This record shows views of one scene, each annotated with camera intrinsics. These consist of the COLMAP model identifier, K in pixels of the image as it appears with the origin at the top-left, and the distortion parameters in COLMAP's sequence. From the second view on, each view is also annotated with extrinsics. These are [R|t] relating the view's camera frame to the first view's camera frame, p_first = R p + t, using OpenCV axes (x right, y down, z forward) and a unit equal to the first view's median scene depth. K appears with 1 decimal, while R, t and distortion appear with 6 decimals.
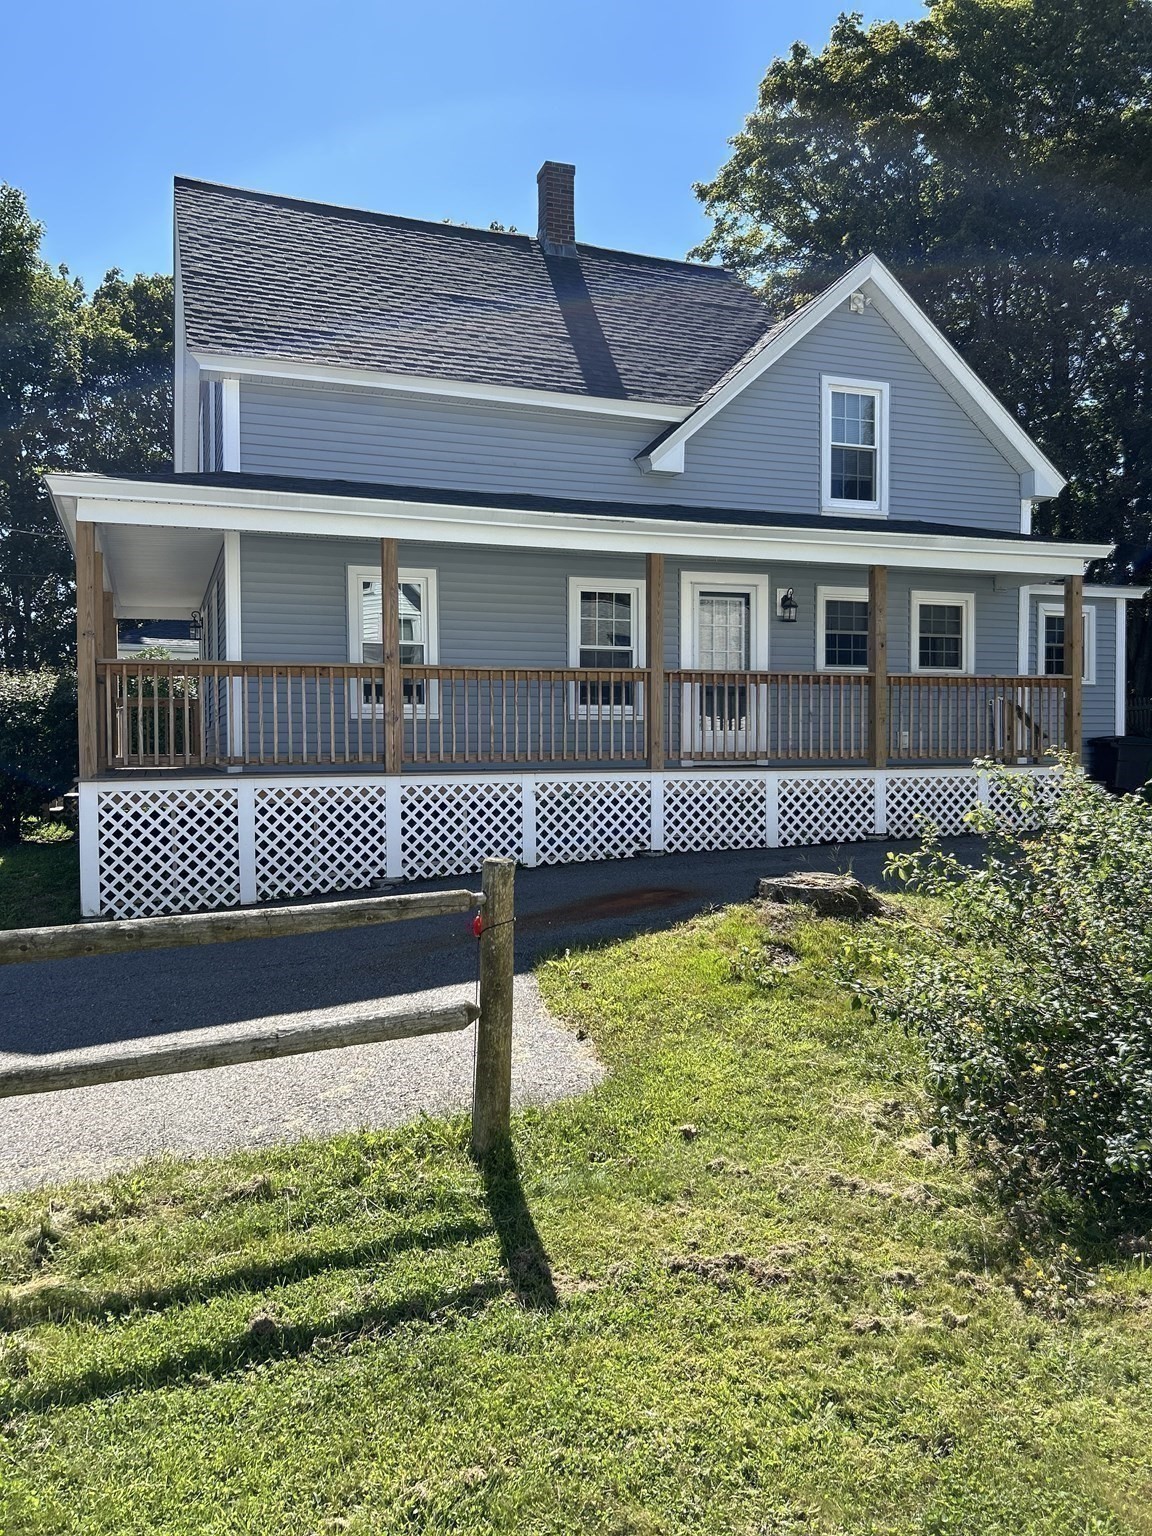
lens RADIAL K [[1166.5, 0, 570.5], [0, 1166.5, 771.7], [0, 0, 1]] dist [0.039918, -0.052571]
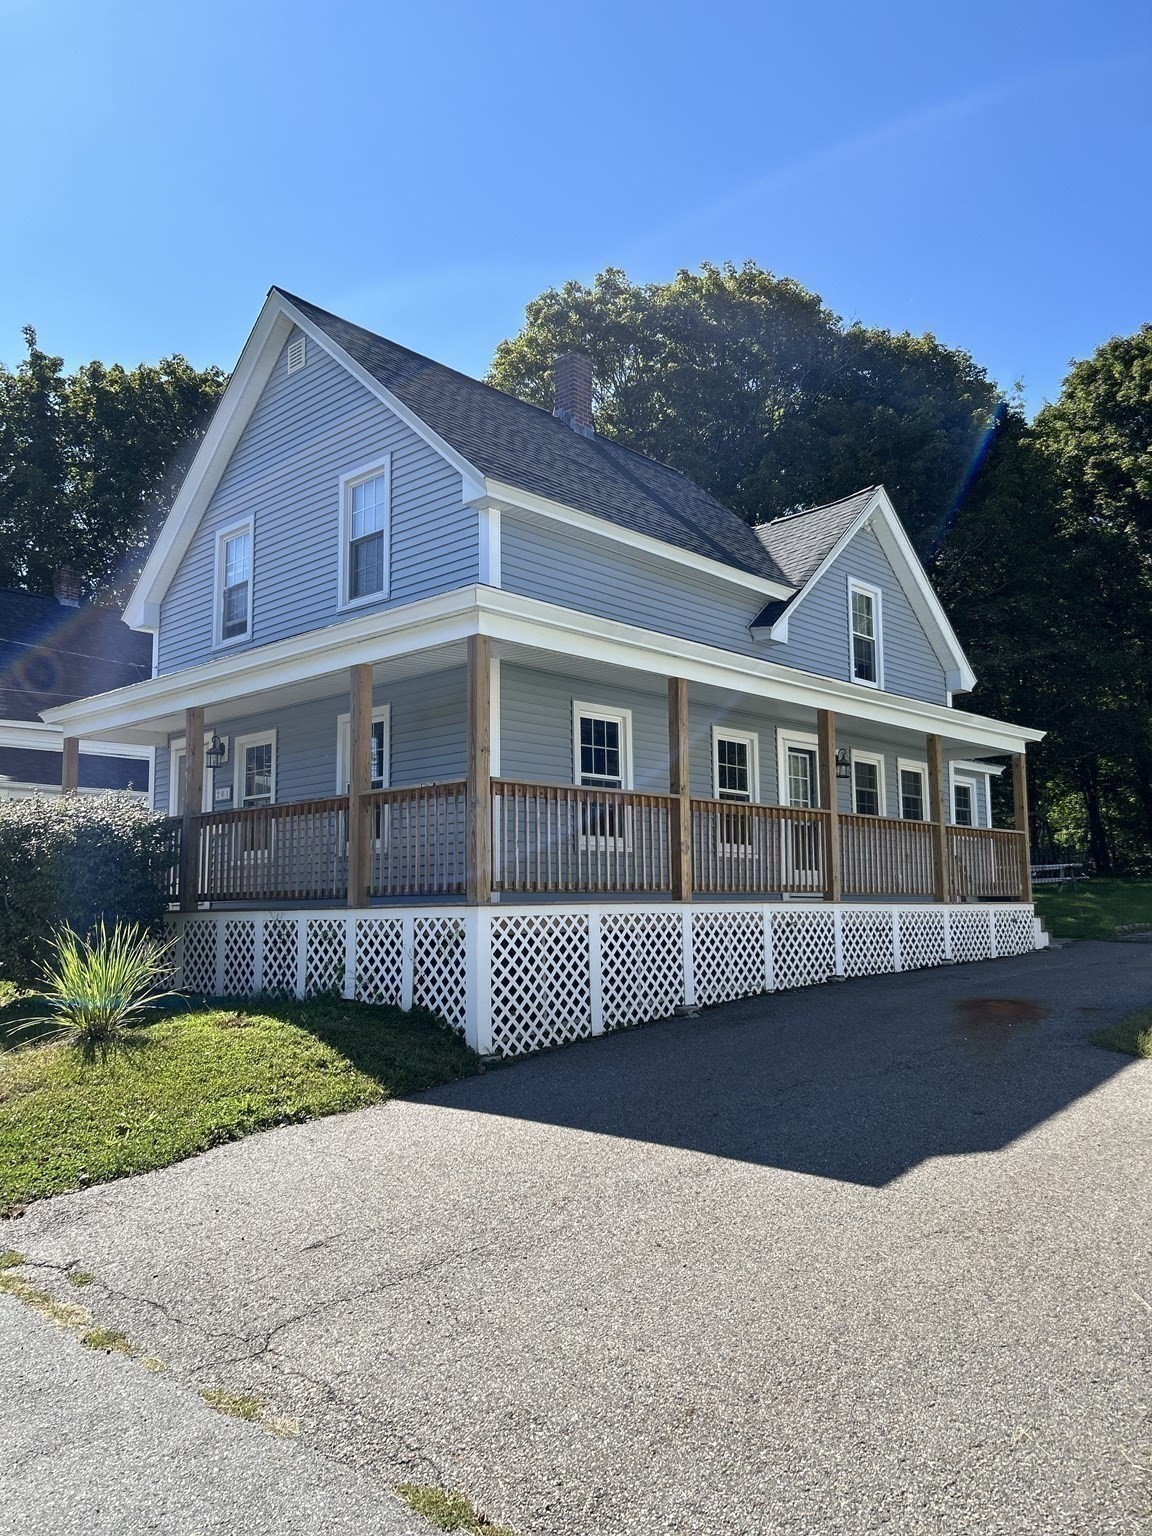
lens RADIAL K [[1166.5, 0, 585.6], [0, 1166.5, 764.4], [0, 0, 1]] dist [0.039918, -0.052571]
pose [[0.887112, 0.059658, 0.457682, -0.735474], [0.007310, 0.989671, -0.143170, 0.029536], [-0.461496, 0.130354, 0.877513, 0.127153]]
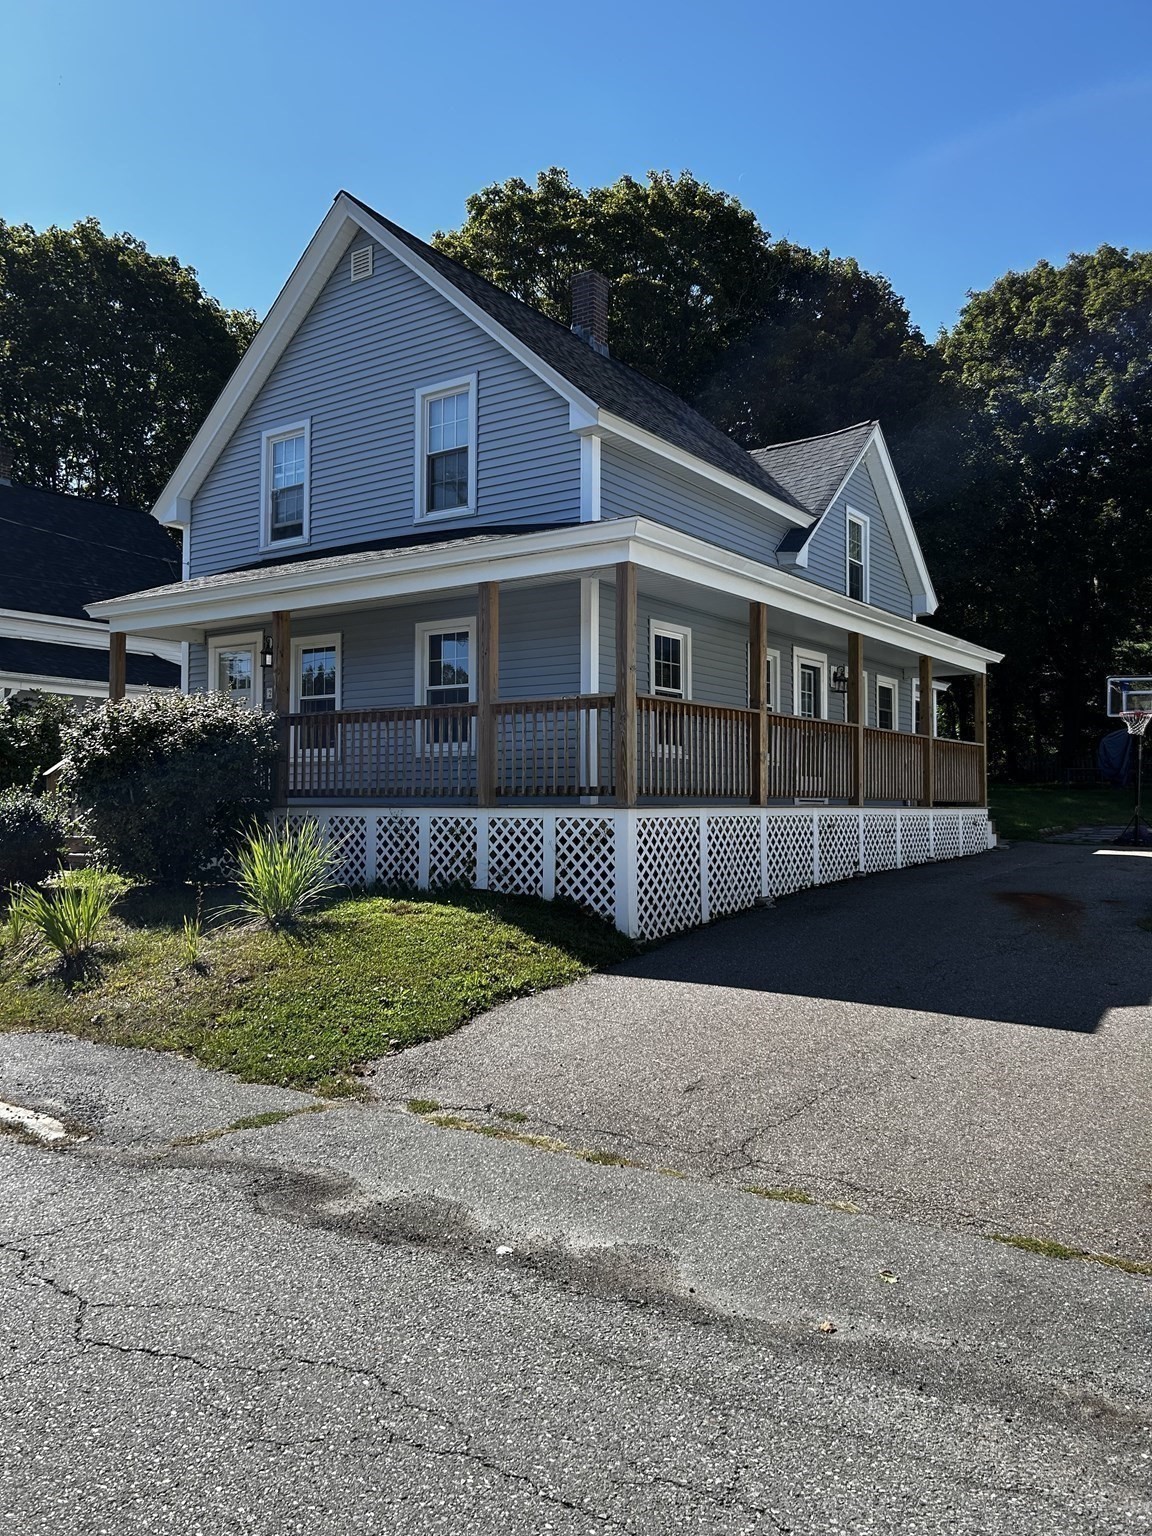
lens RADIAL K [[1166.5, 0, 573.5], [0, 1166.5, 743.7], [0, 0, 1]] dist [0.039918, -0.052571]
pose [[0.817104, 0.045385, 0.574701, -1.003554], [-0.005714, 0.997485, -0.070648, 0.024160], [-0.576462, 0.054443, 0.815308, 0.173399]]
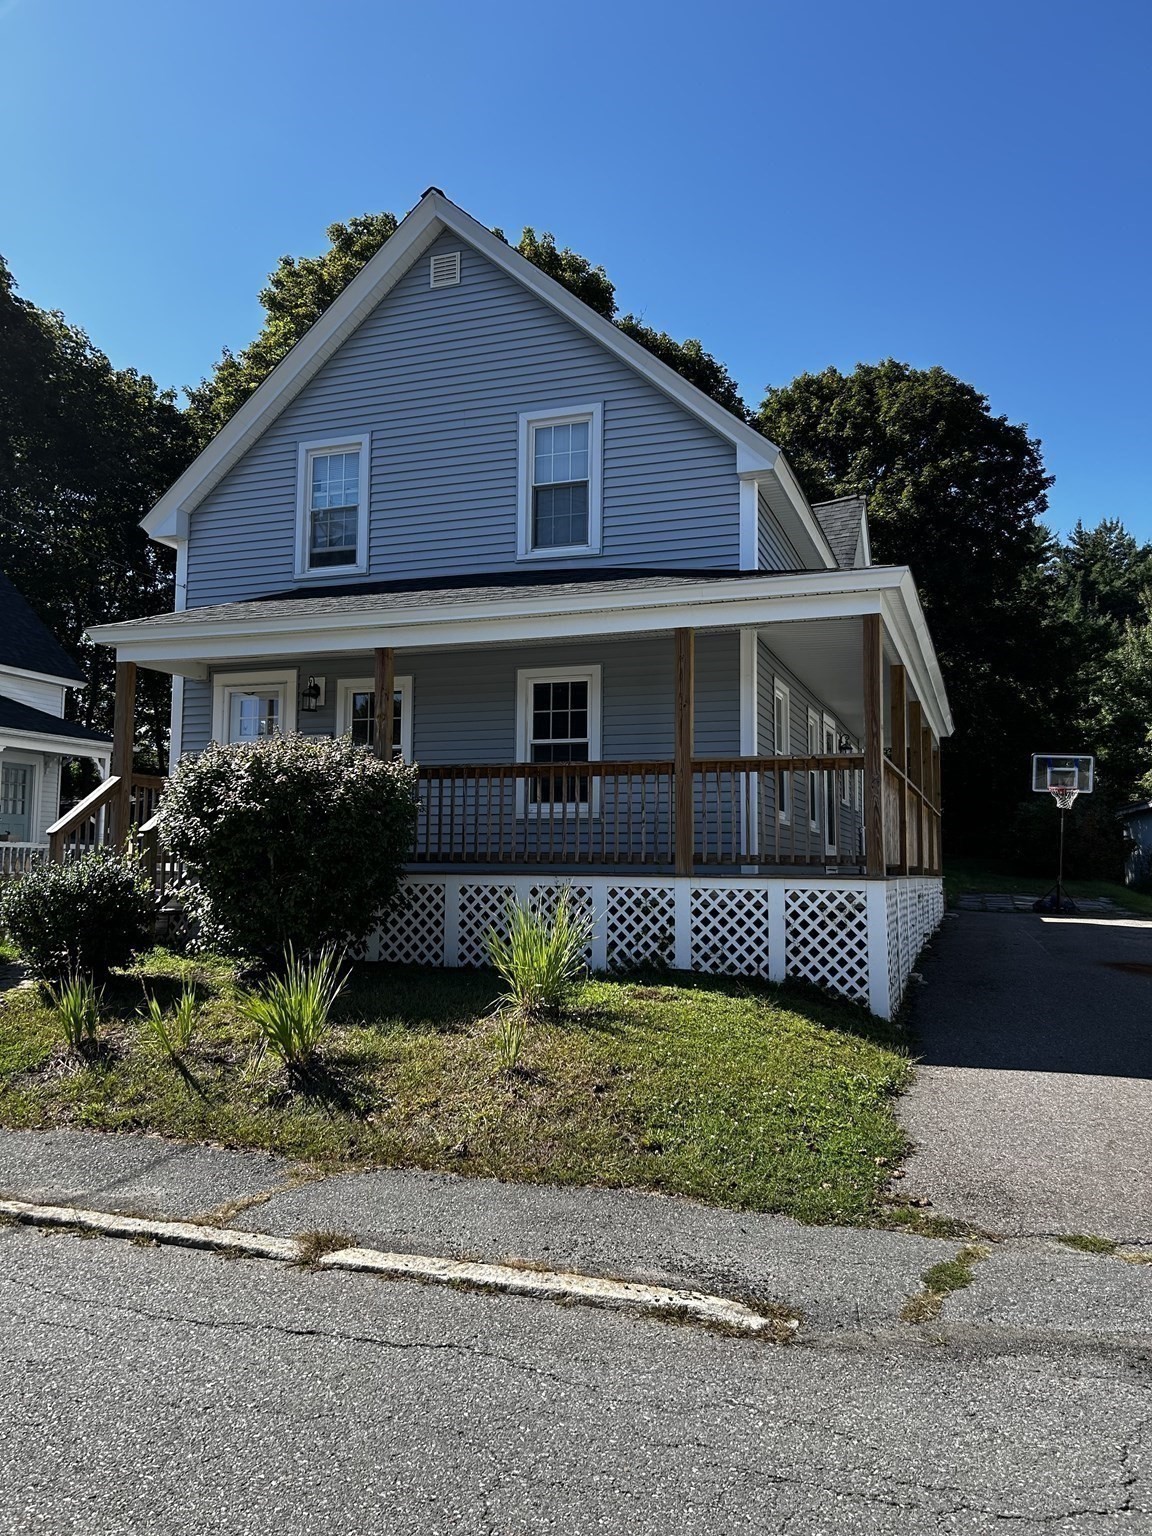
lens RADIAL K [[1166.5, 0, 567.6], [0, 1166.5, 758.9], [0, 0, 1]] dist [0.039918, -0.052571]
pose [[0.640299, 0.093960, 0.762357, -1.257080], [-0.009809, 0.993410, -0.114198, 0.021268], [-0.768063, 0.065643, 0.637001, 0.552935]]
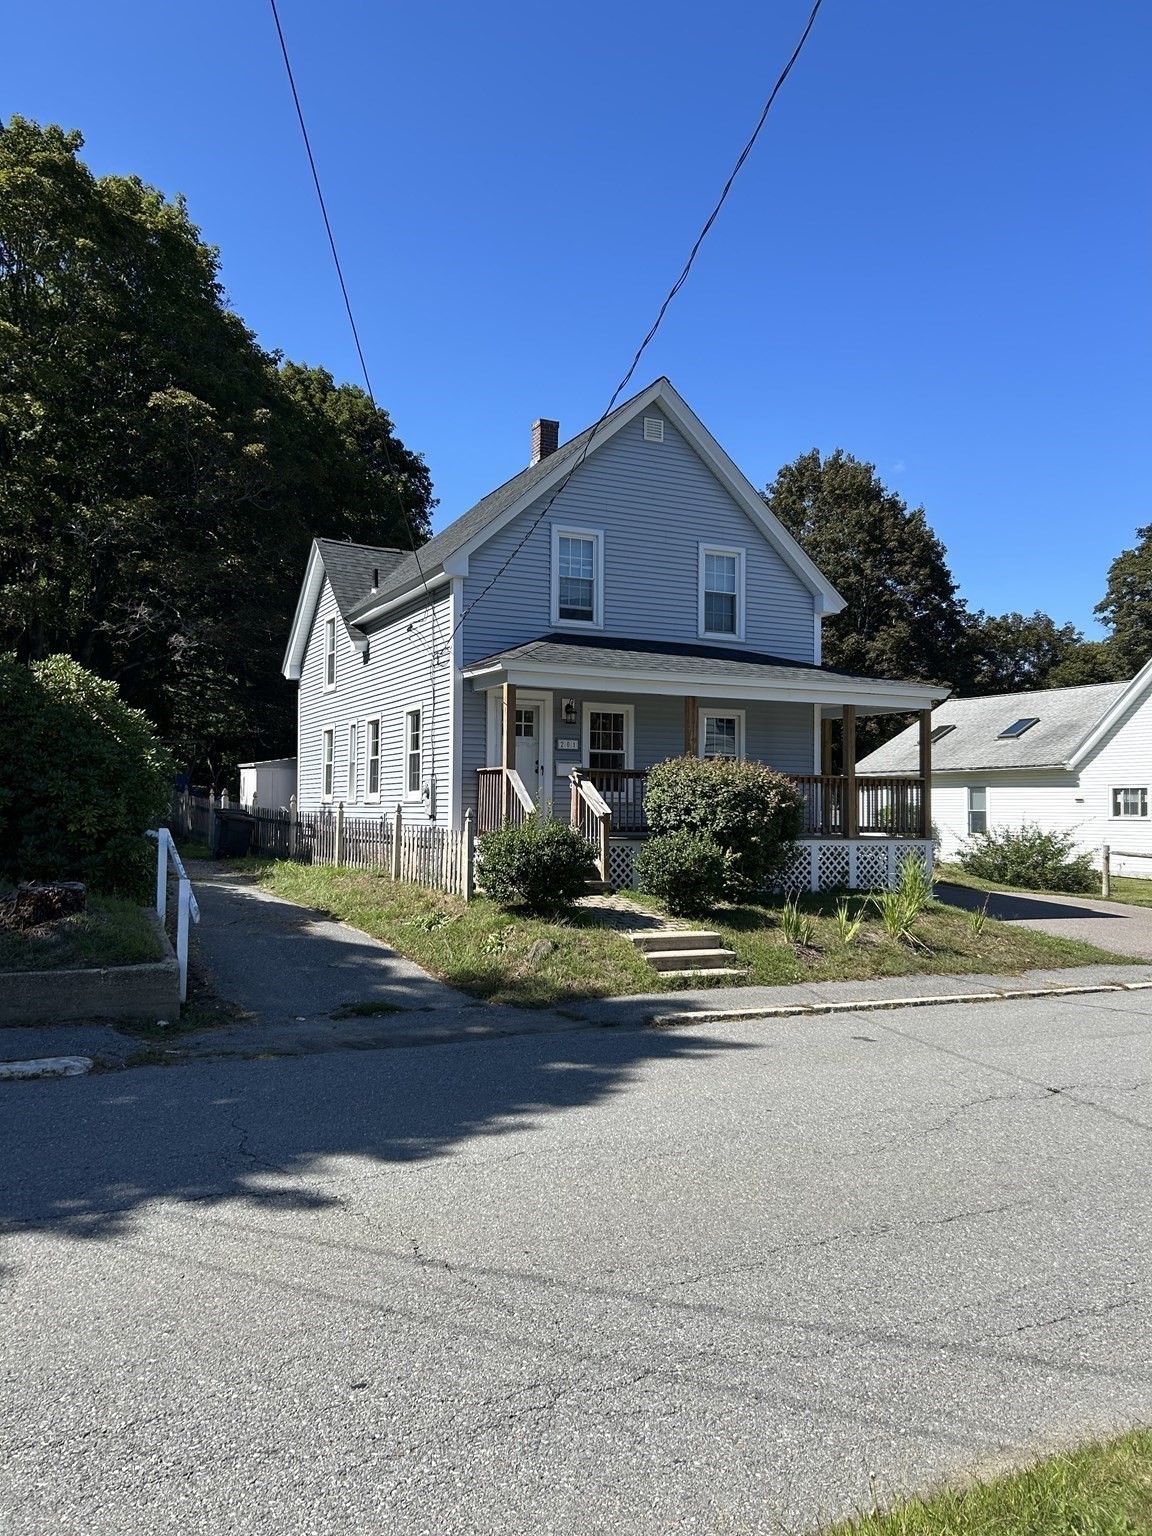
lens RADIAL K [[1166.5, 0, 575.8], [0, 1166.5, 754.0], [0, 0, 1]] dist [0.039918, -0.052571]
pose [[-0.121908, 0.059743, 0.990742, -2.213696], [-0.001114, 0.998178, -0.060329, -0.016040], [-0.992541, -0.008458, -0.121619, 1.751822]]
